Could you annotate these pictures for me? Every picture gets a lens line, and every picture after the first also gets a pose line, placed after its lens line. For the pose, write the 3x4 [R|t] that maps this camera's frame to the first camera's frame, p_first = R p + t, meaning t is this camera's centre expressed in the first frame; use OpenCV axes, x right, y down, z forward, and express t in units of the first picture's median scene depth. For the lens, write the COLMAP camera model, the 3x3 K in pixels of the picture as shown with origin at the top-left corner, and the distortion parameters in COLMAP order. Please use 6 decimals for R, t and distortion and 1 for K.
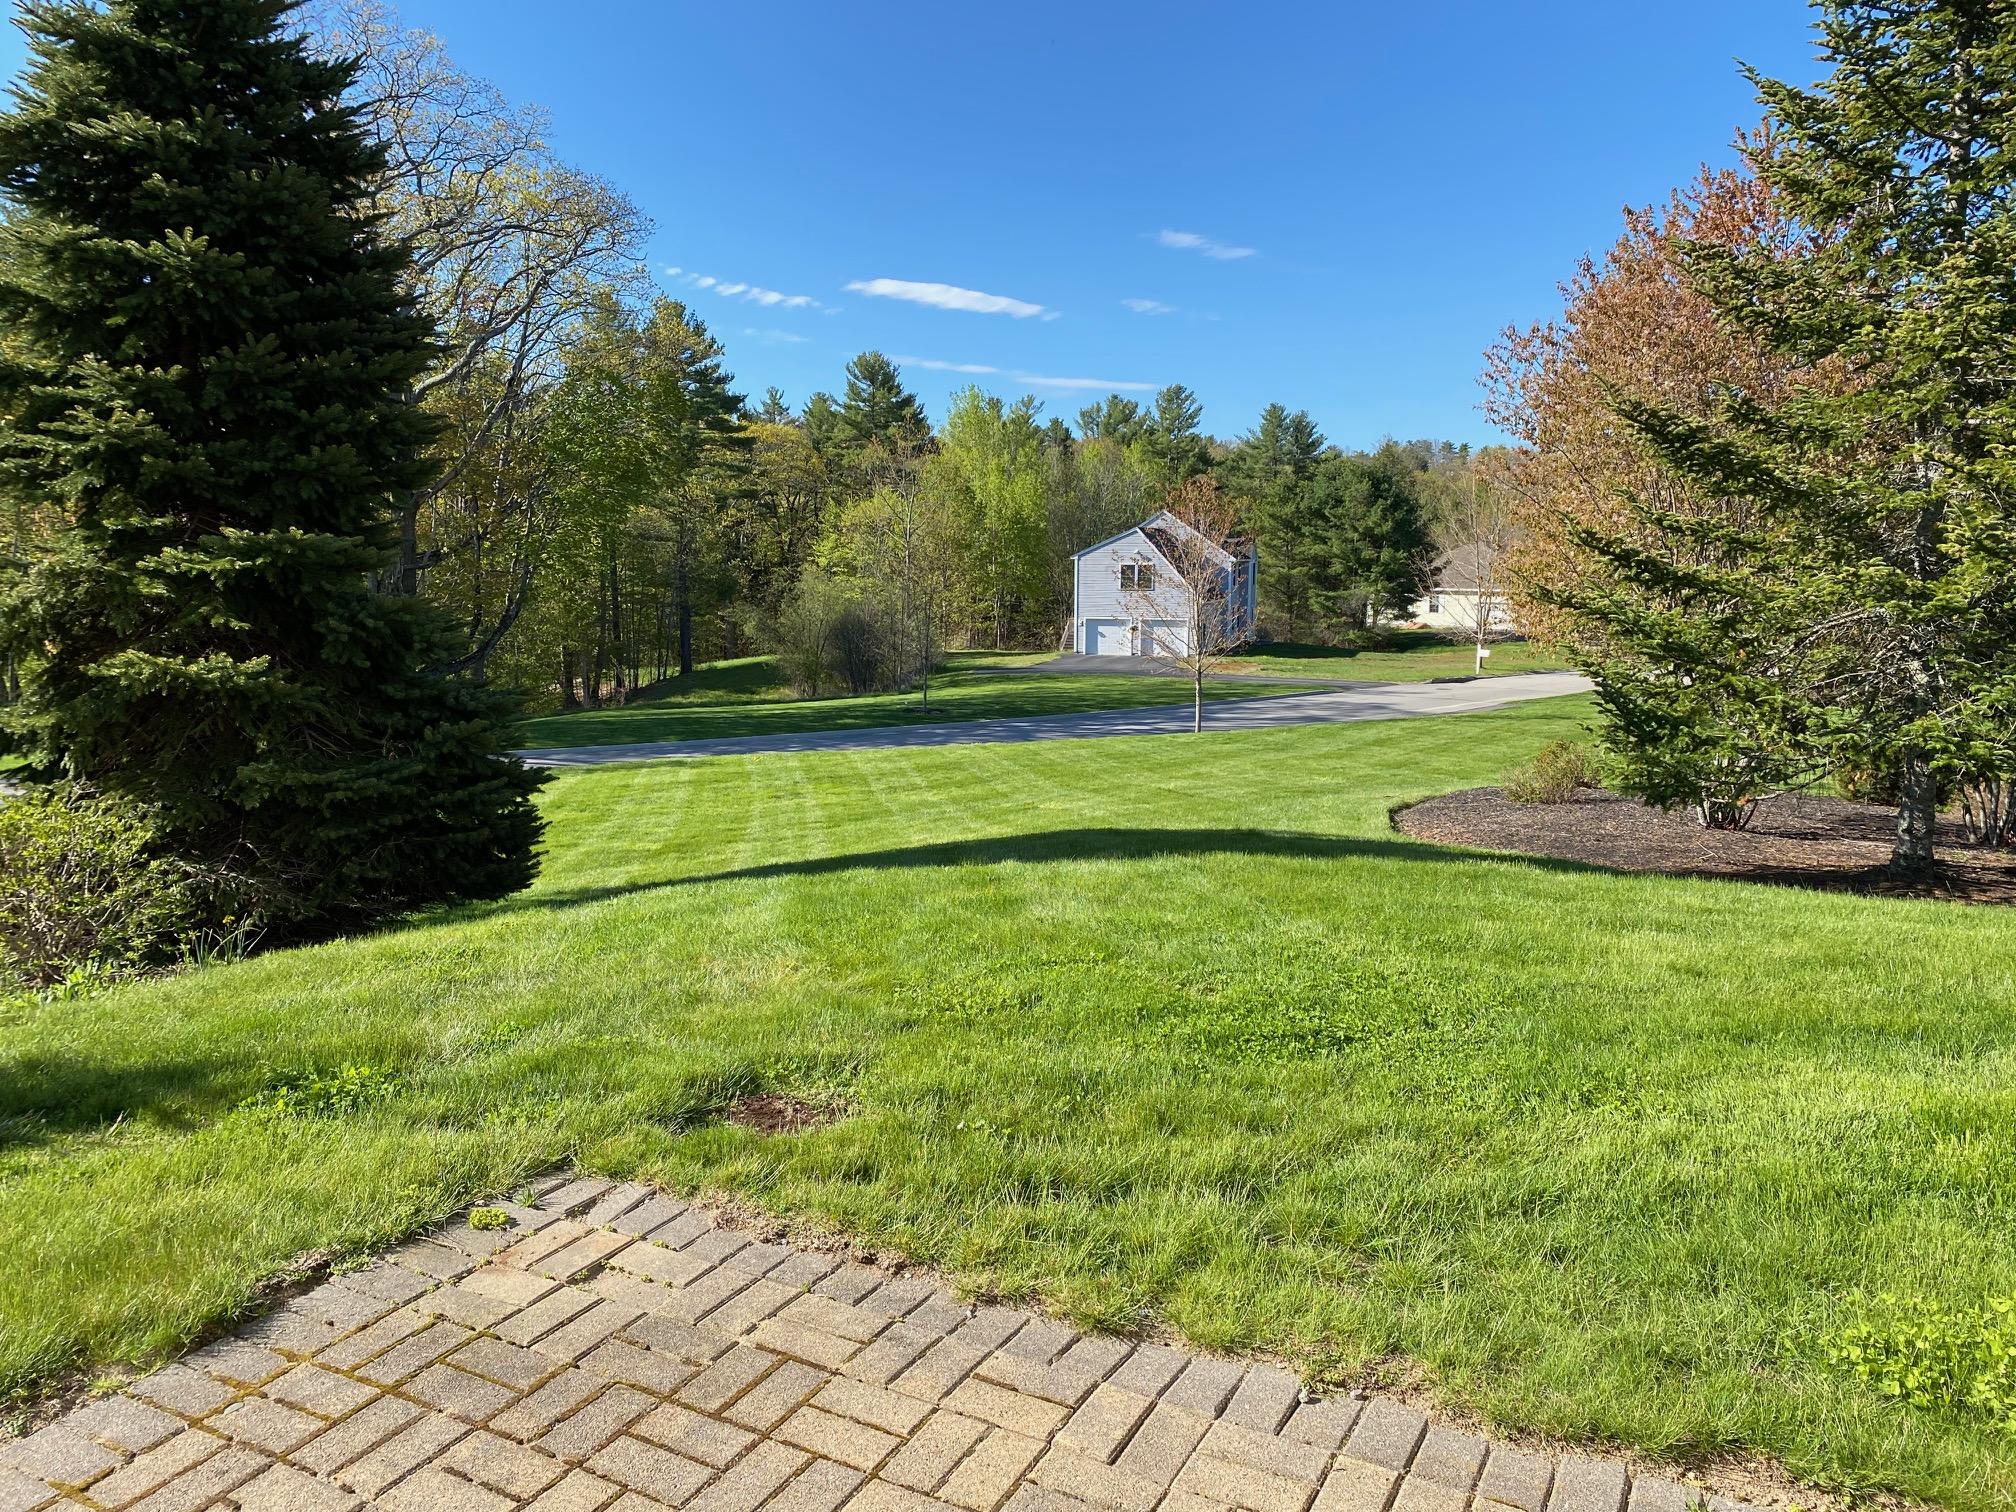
lens RADIAL K [[1527.5, 0, 1007.0], [0, 1527.5, 744.8], [0, 0, 1]] dist [0.055958, -0.063173]
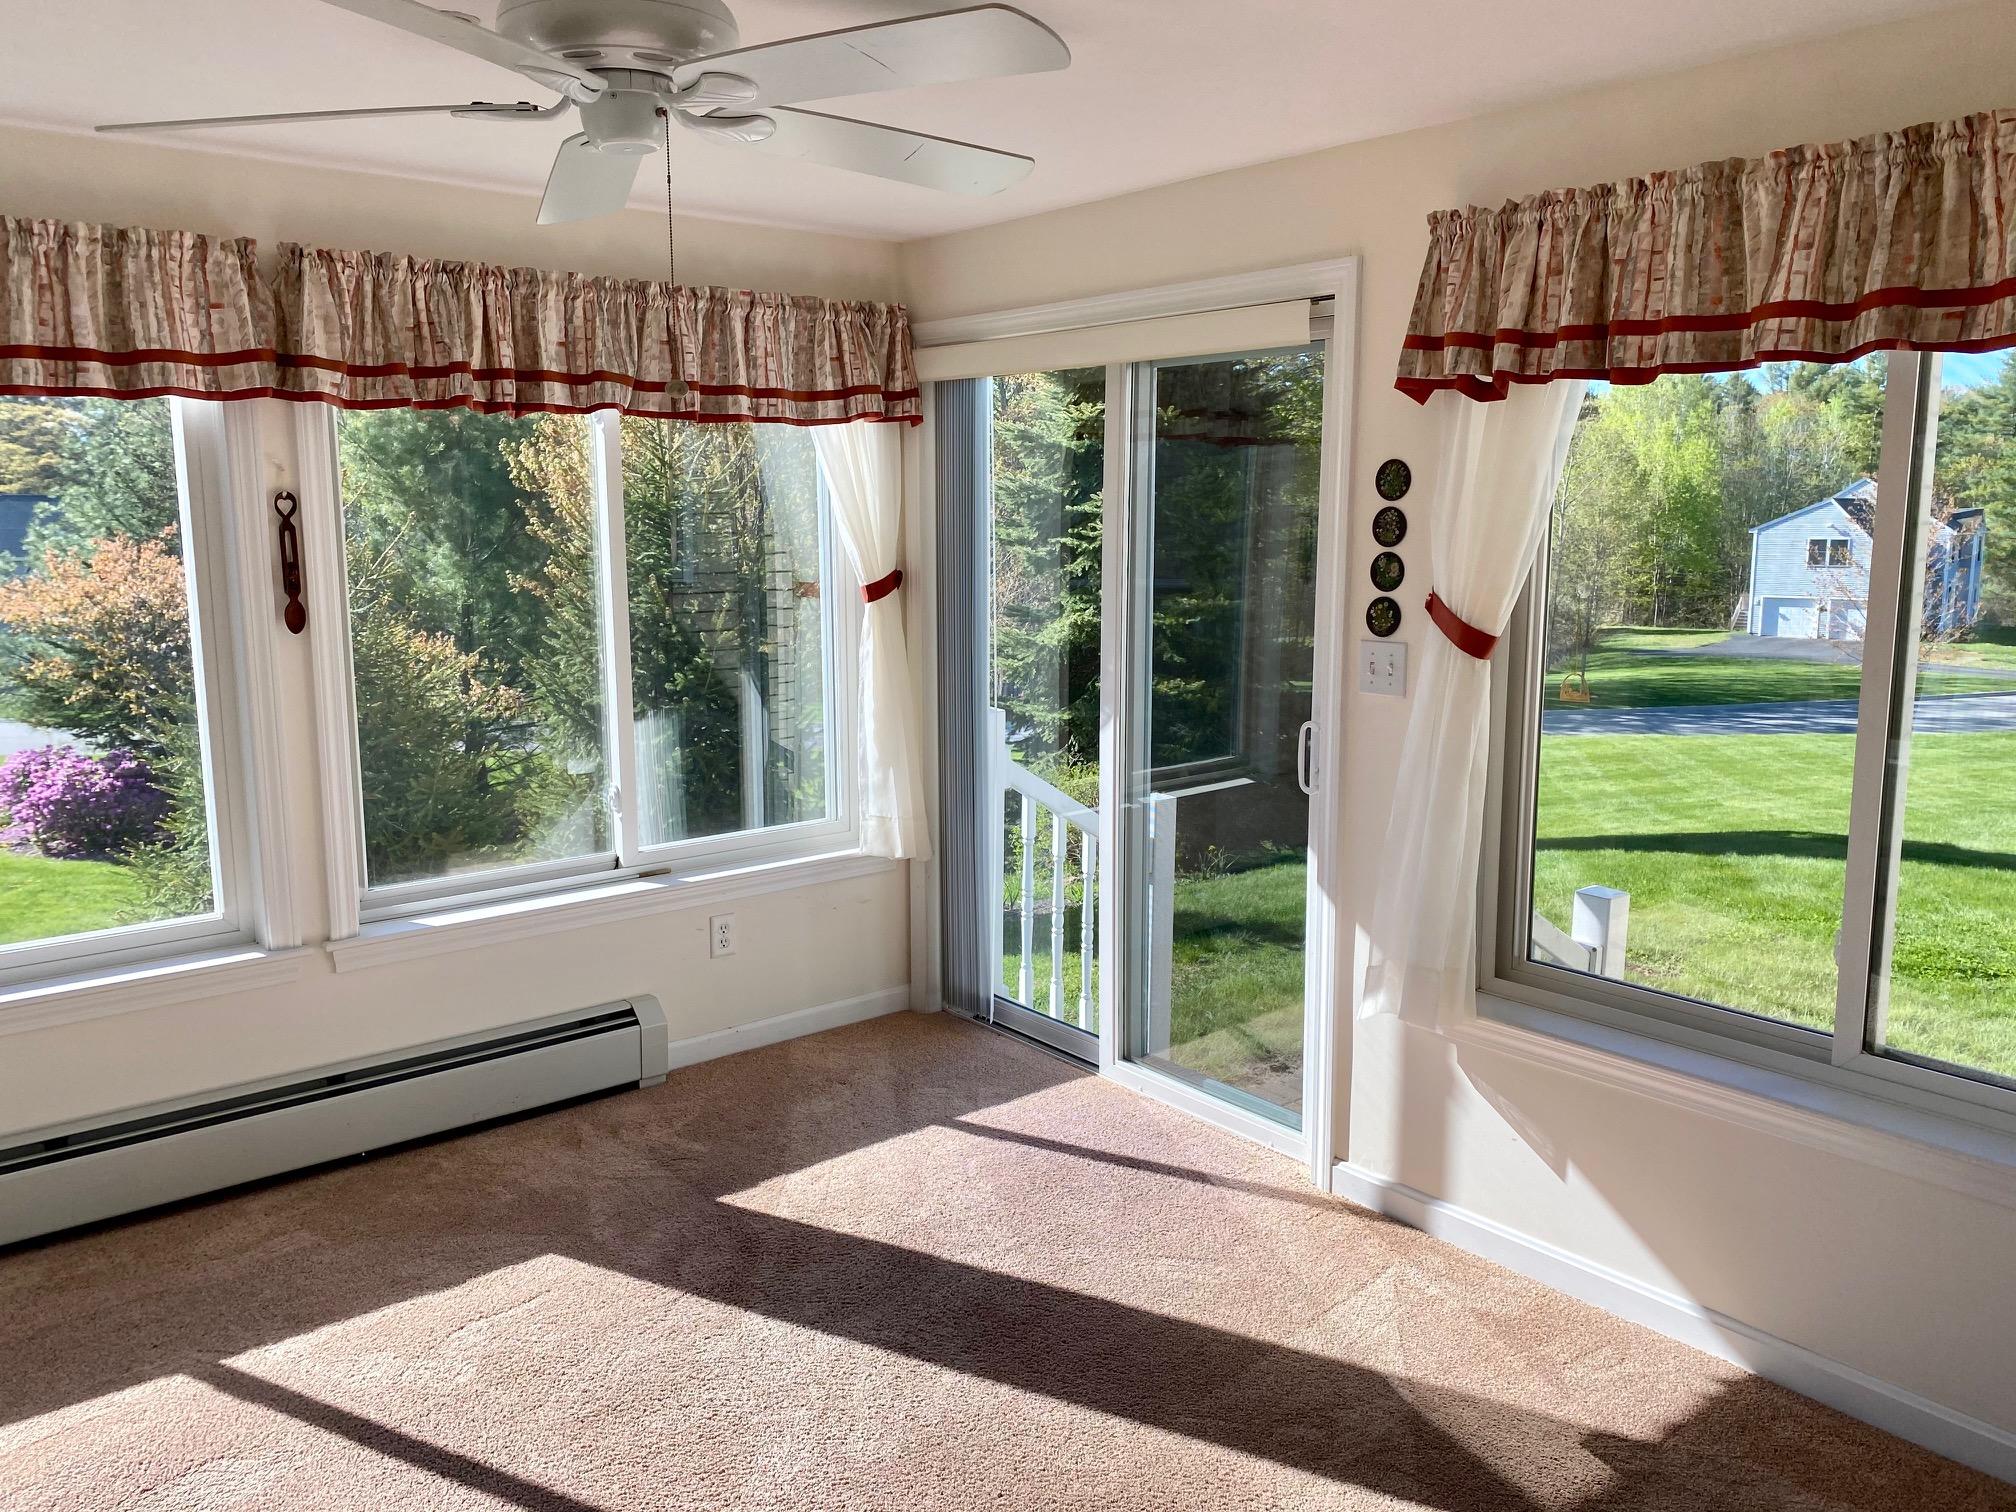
lens RADIAL K [[1527.5, 0, 1007.0], [0, 1527.5, 744.8], [0, 0, 1]] dist [0.055958, -0.063173]
pose [[0.921229, 0.050420, -0.385740, -0.018768], [-0.041817, 0.998655, 0.030665, -0.009232], [0.386767, -0.012119, 0.922098, -0.136665]]
